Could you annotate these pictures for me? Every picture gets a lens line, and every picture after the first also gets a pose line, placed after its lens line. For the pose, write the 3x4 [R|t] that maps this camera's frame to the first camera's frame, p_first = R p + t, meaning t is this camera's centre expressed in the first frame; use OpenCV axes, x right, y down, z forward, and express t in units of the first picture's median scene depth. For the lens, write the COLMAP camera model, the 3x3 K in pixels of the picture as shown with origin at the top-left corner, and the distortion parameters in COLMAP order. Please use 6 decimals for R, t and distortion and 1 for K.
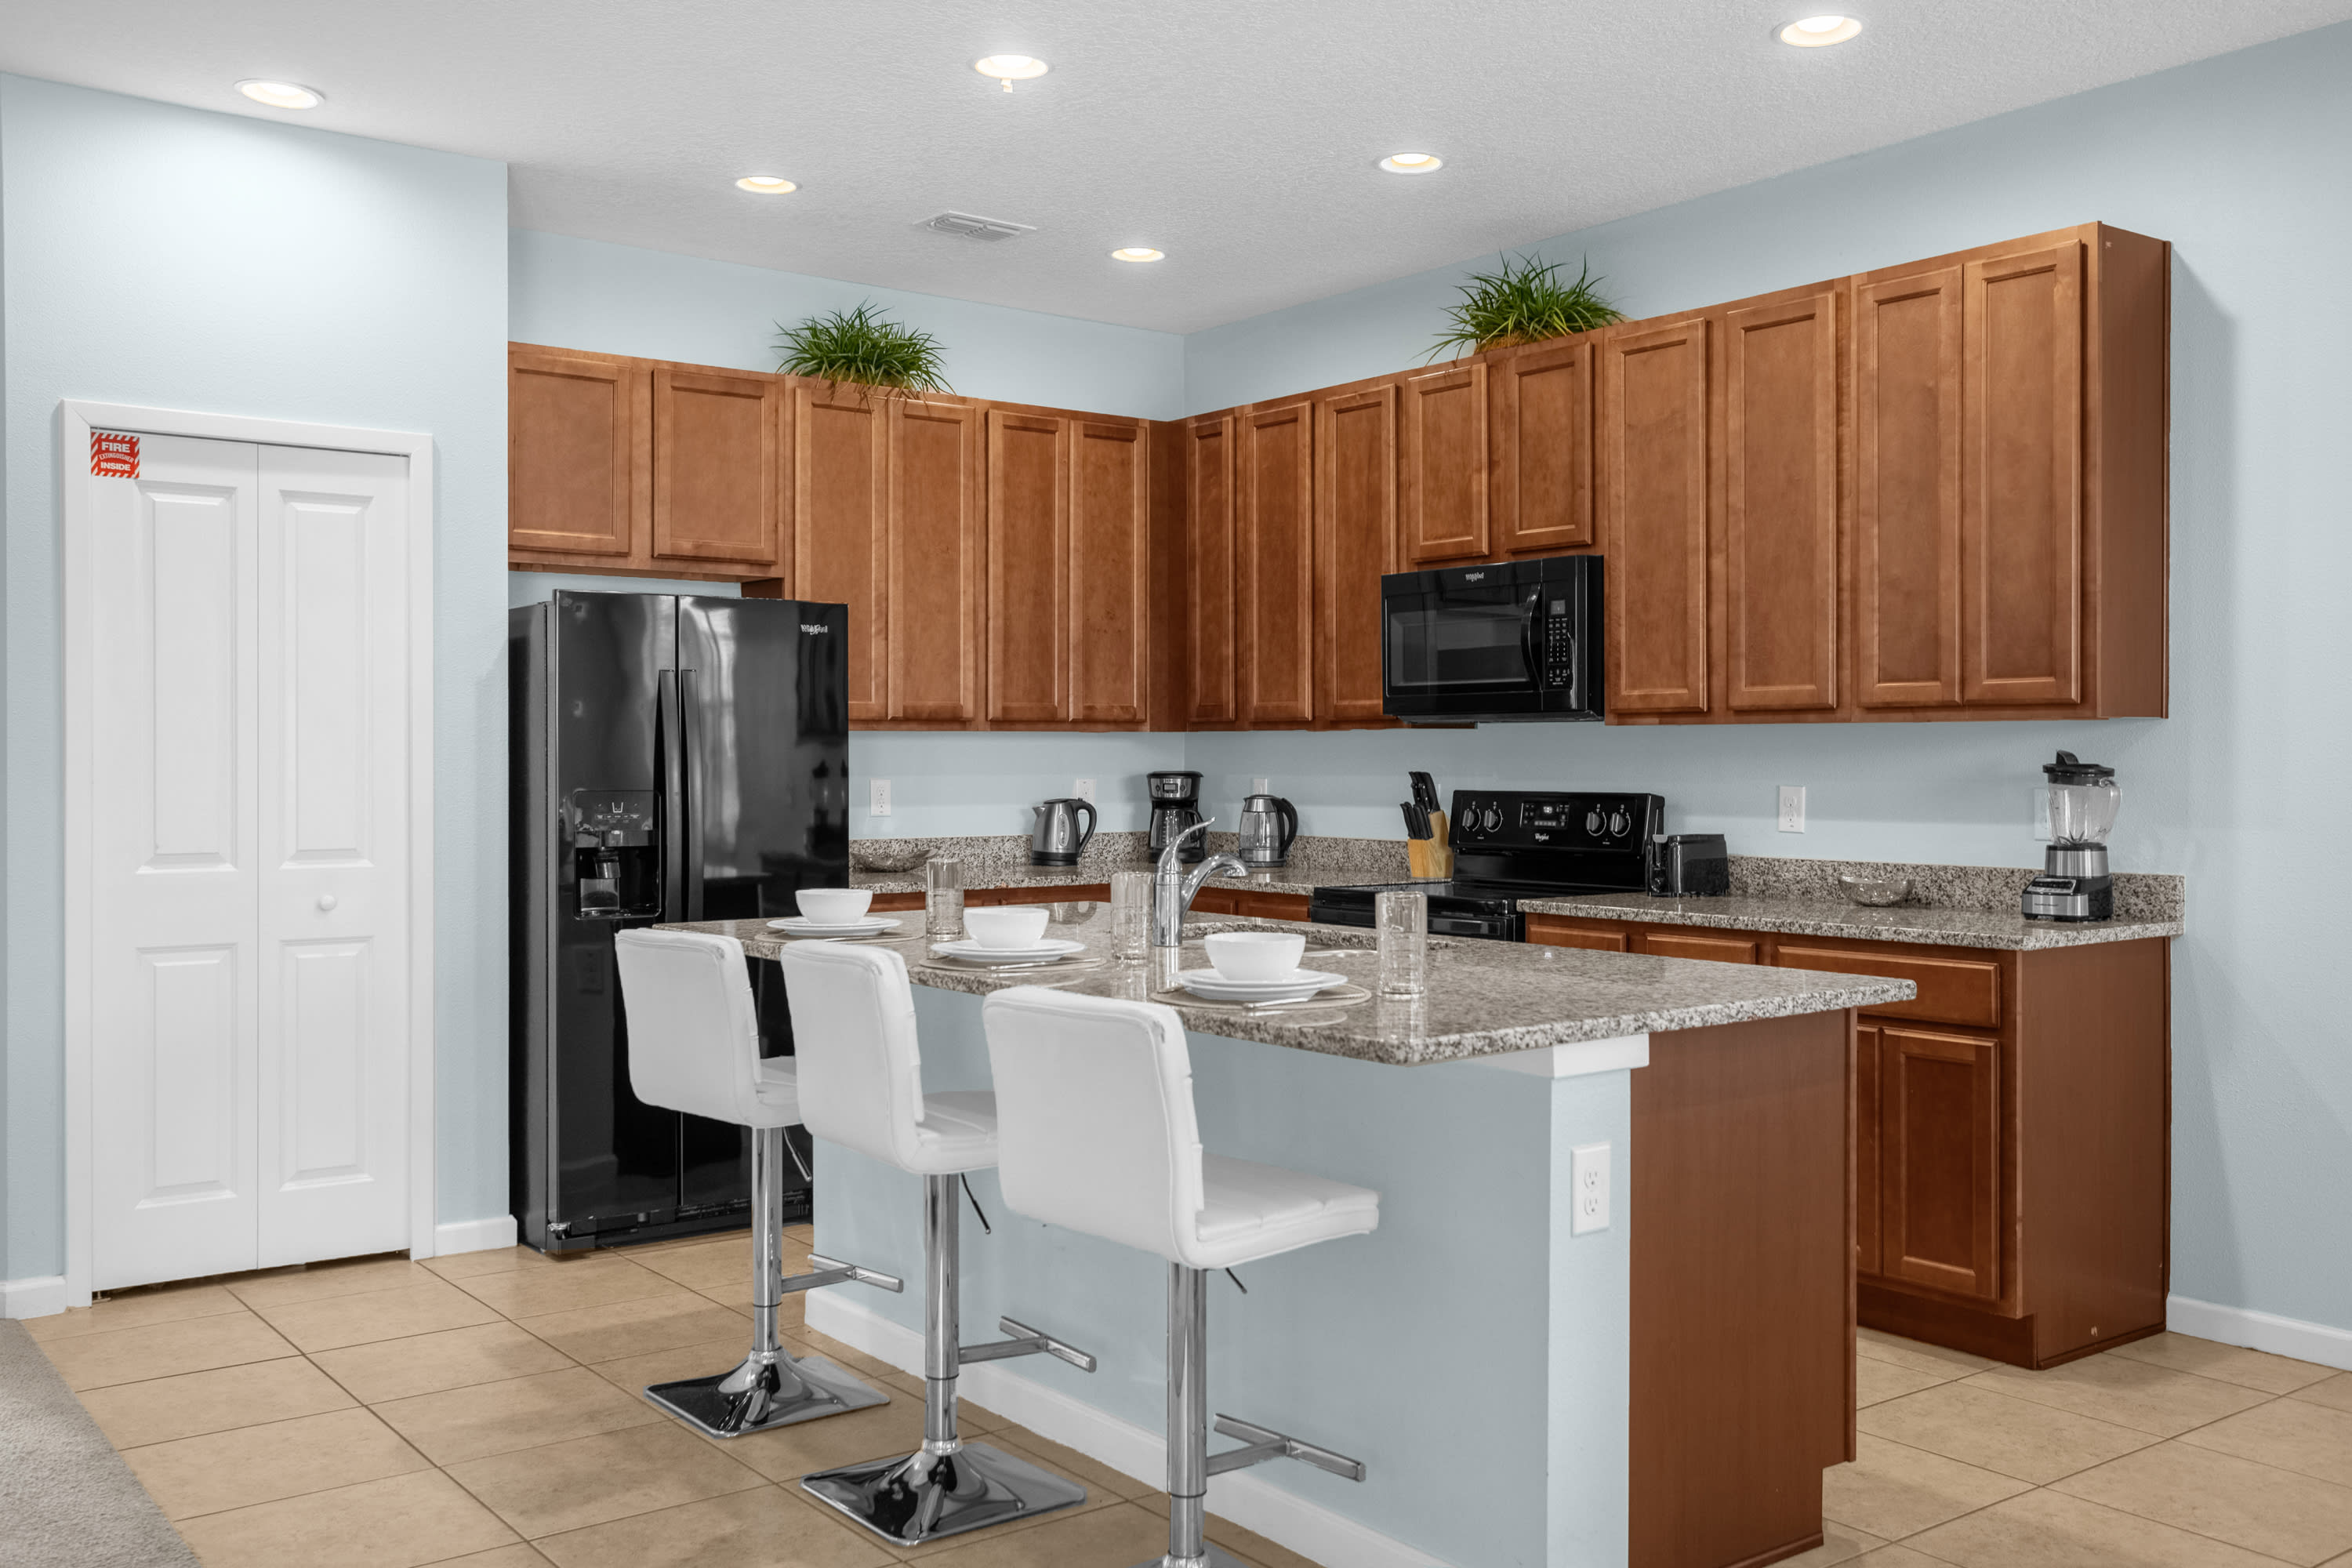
lens RADIAL K [[2057.7, 0, 1176.0], [0, 2057.7, 784.0], [0, 0, 1]] dist [0.009570, 0.005836]
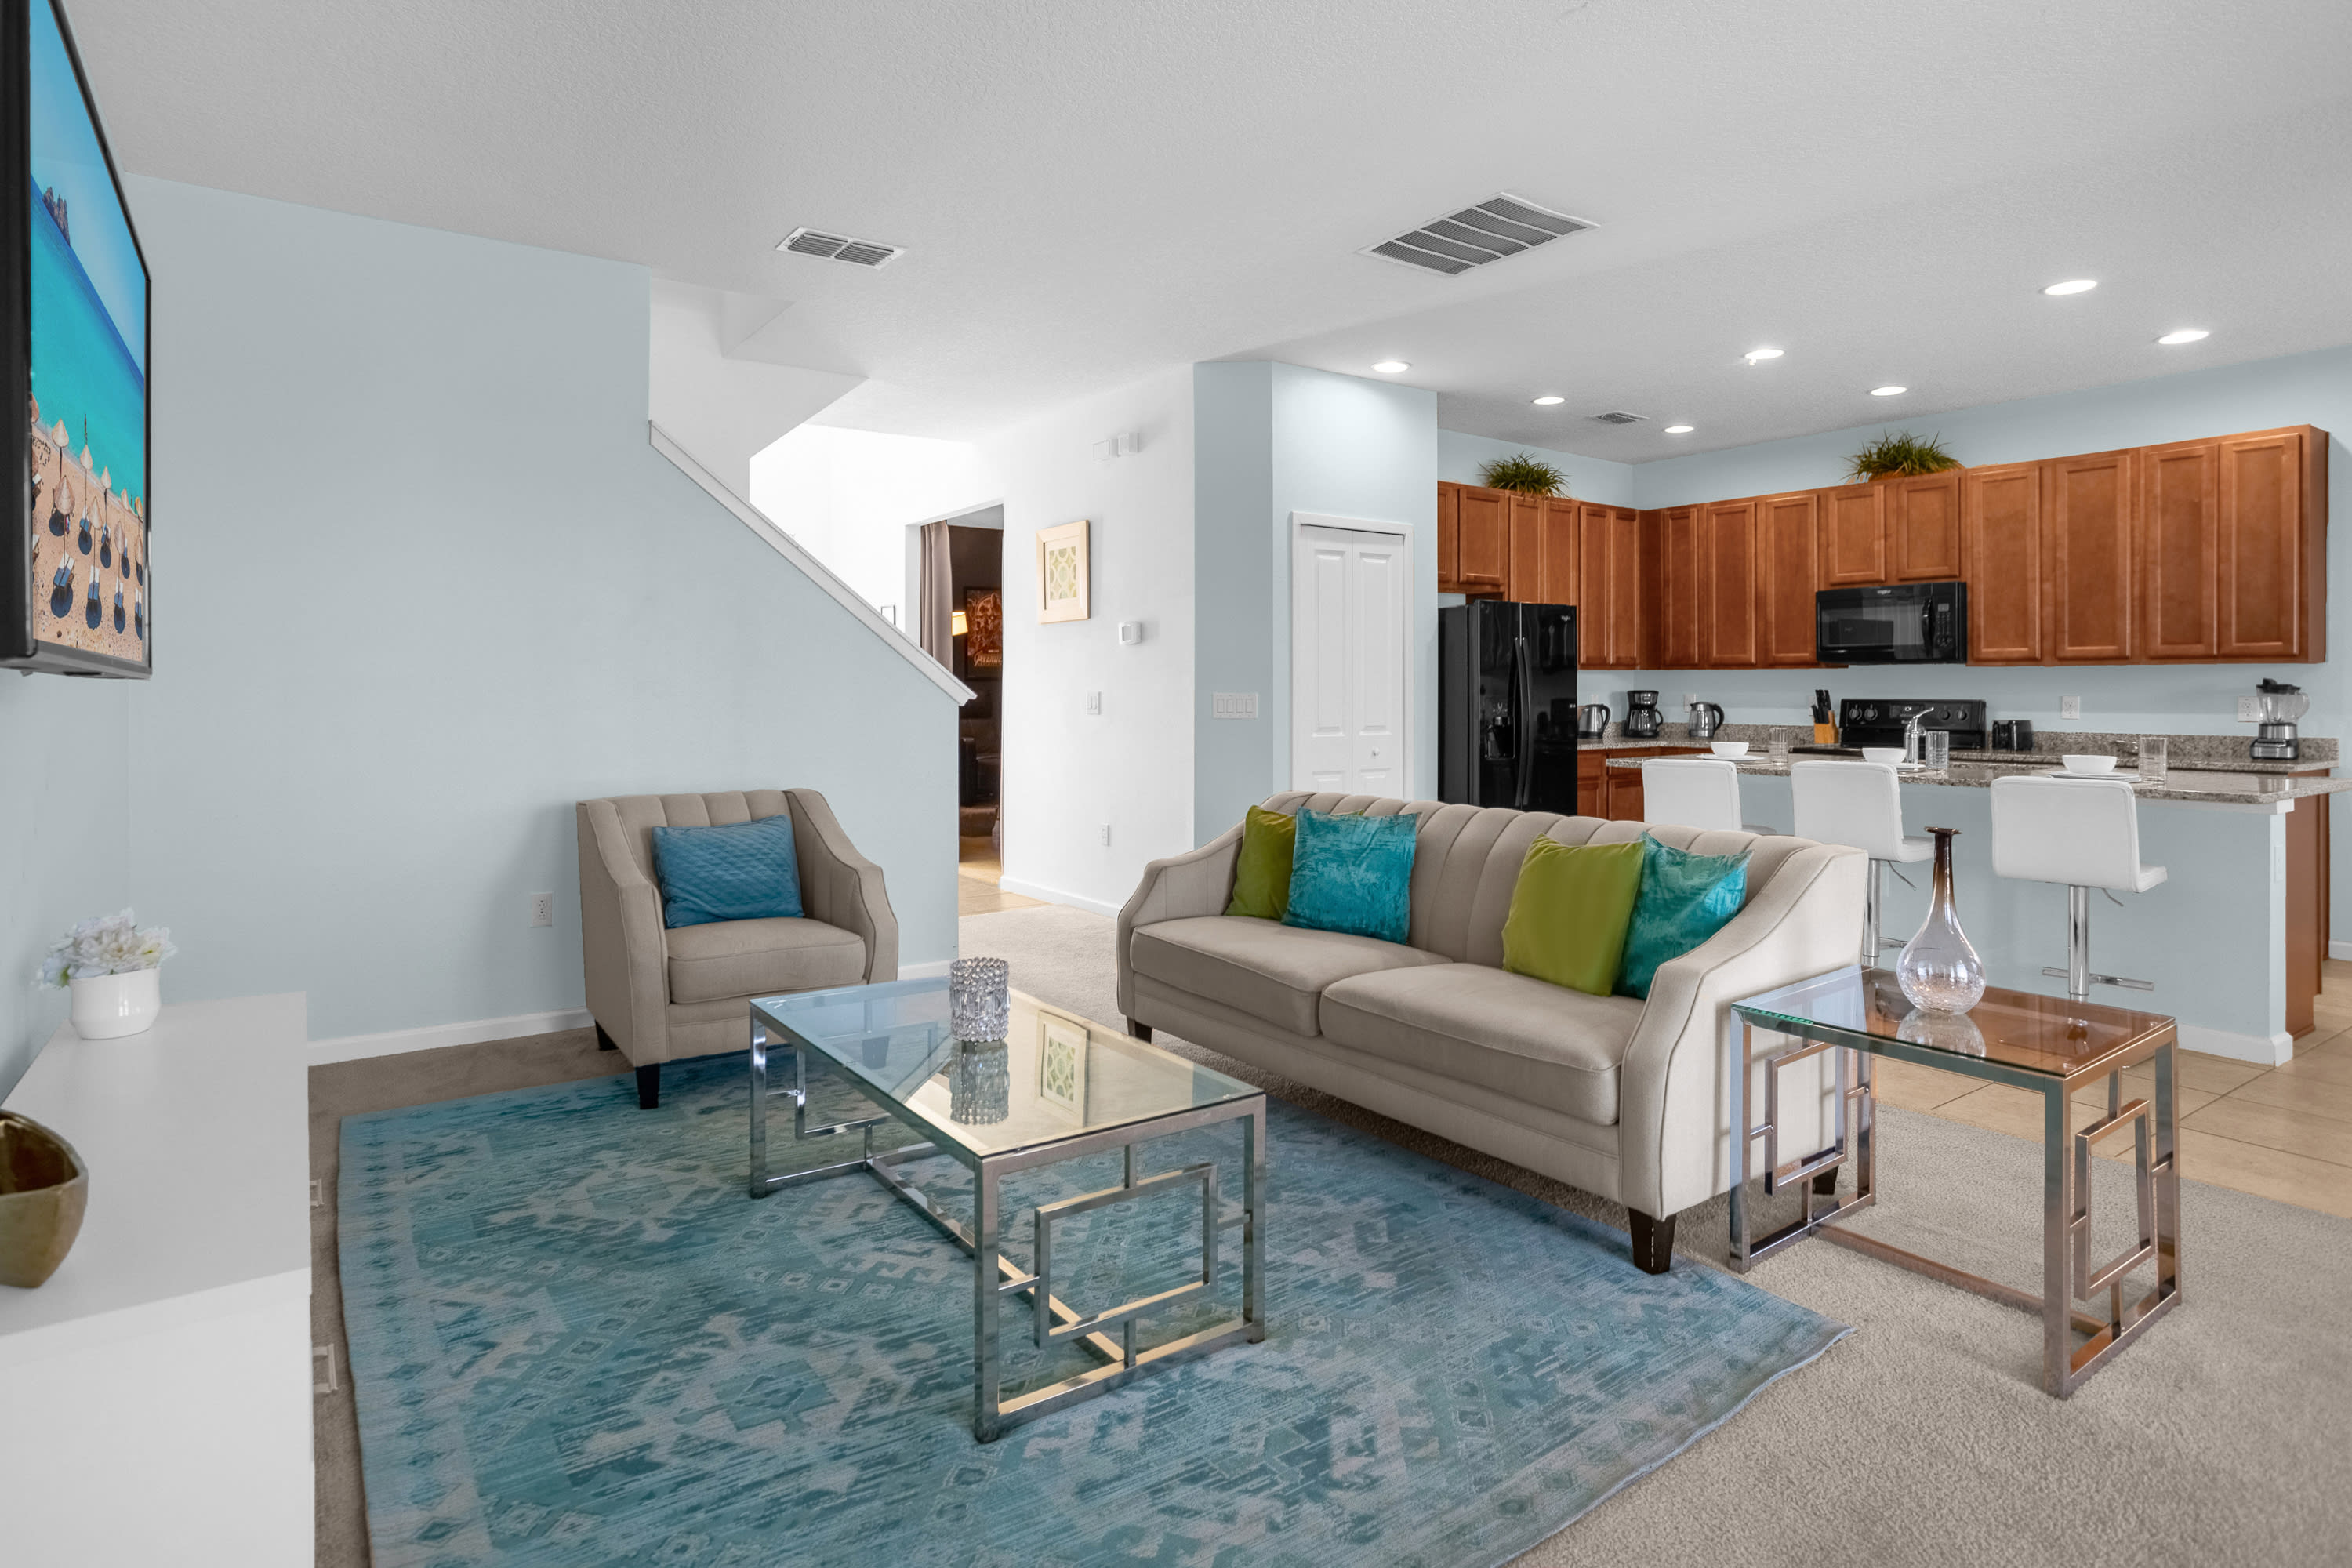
lens RADIAL K [[1255.9, 0, 1184.0], [0, 1255.9, 690.4], [0, 0, 1]] dist [-0.003503, 0.022425]
pose [[0.999837, 0.000899, -0.018046, -0.525803], [-0.001108, 0.999932, -0.011587, 0.010098], [0.018034, 0.011605, 0.999770, -0.239357]]
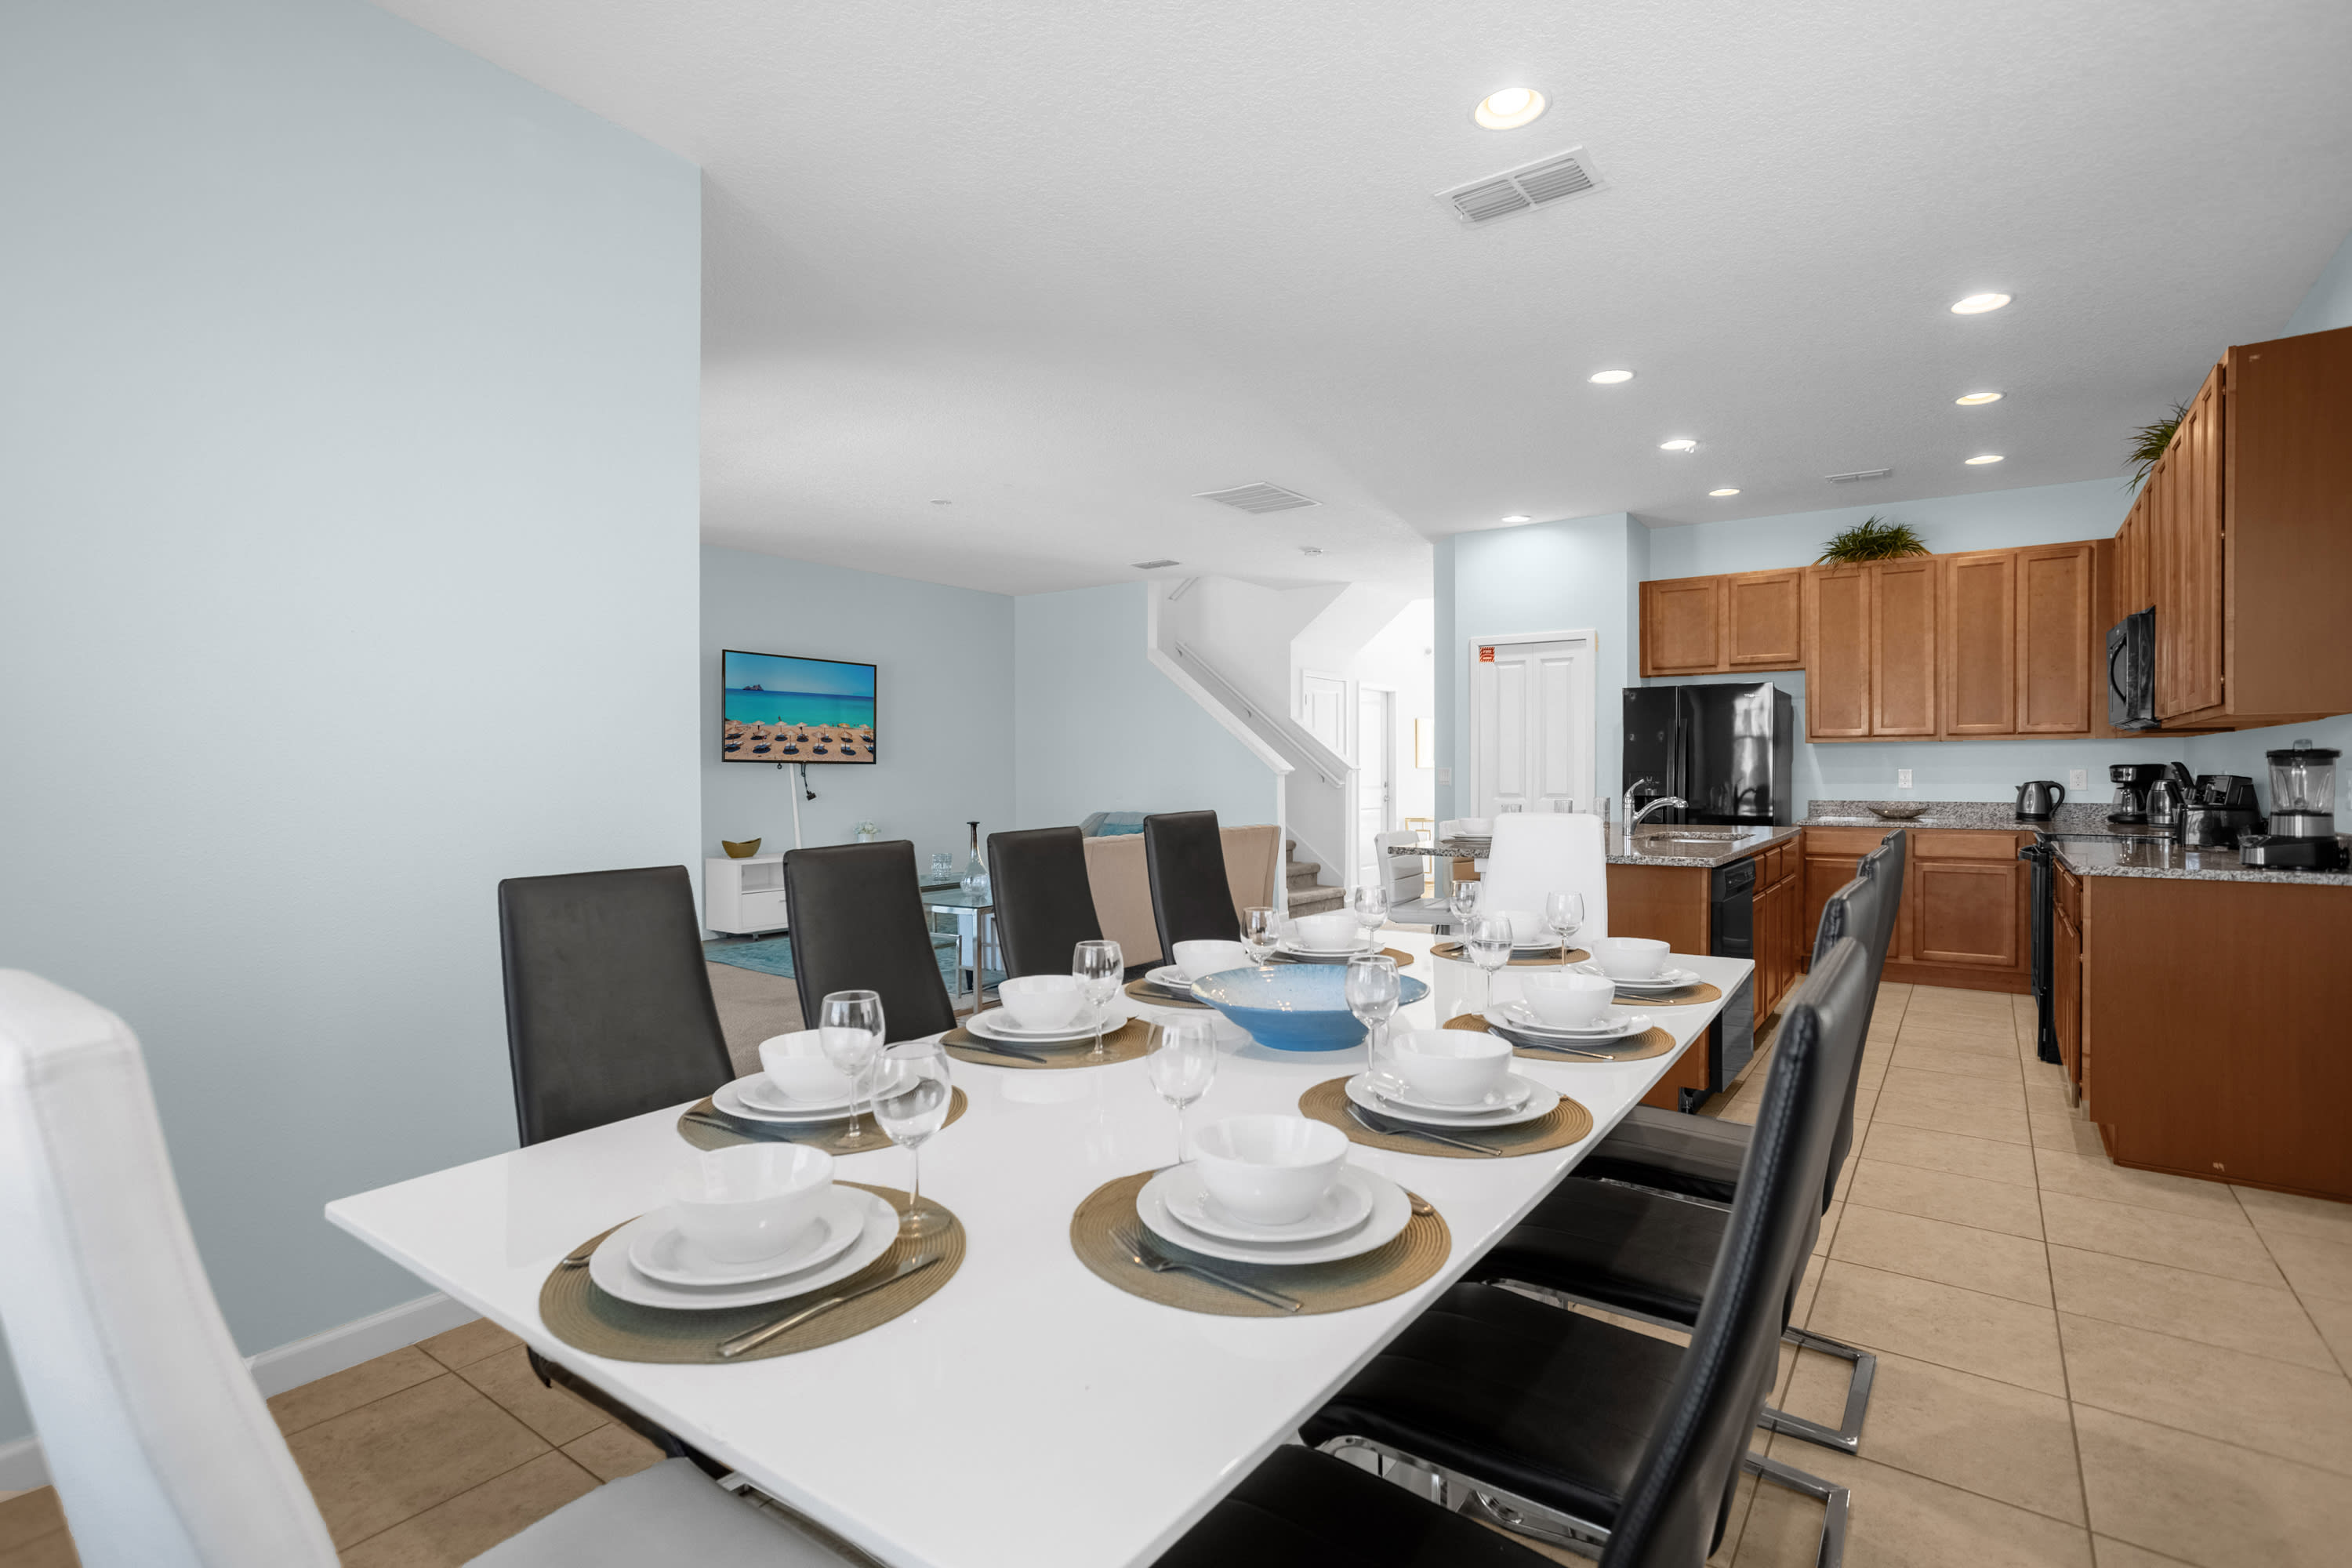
lens RADIAL K [[1127.9, 0, 1182.2], [0, 1127.9, 771.2], [0, 0, 1]] dist [0.003712, 0.000545]
pose [[0.303705, 0.001845, -0.952764, 0.745402], [-0.011364, 0.999934, -0.001686, 0.010948], [0.952698, 0.011340, 0.303706, 0.094907]]
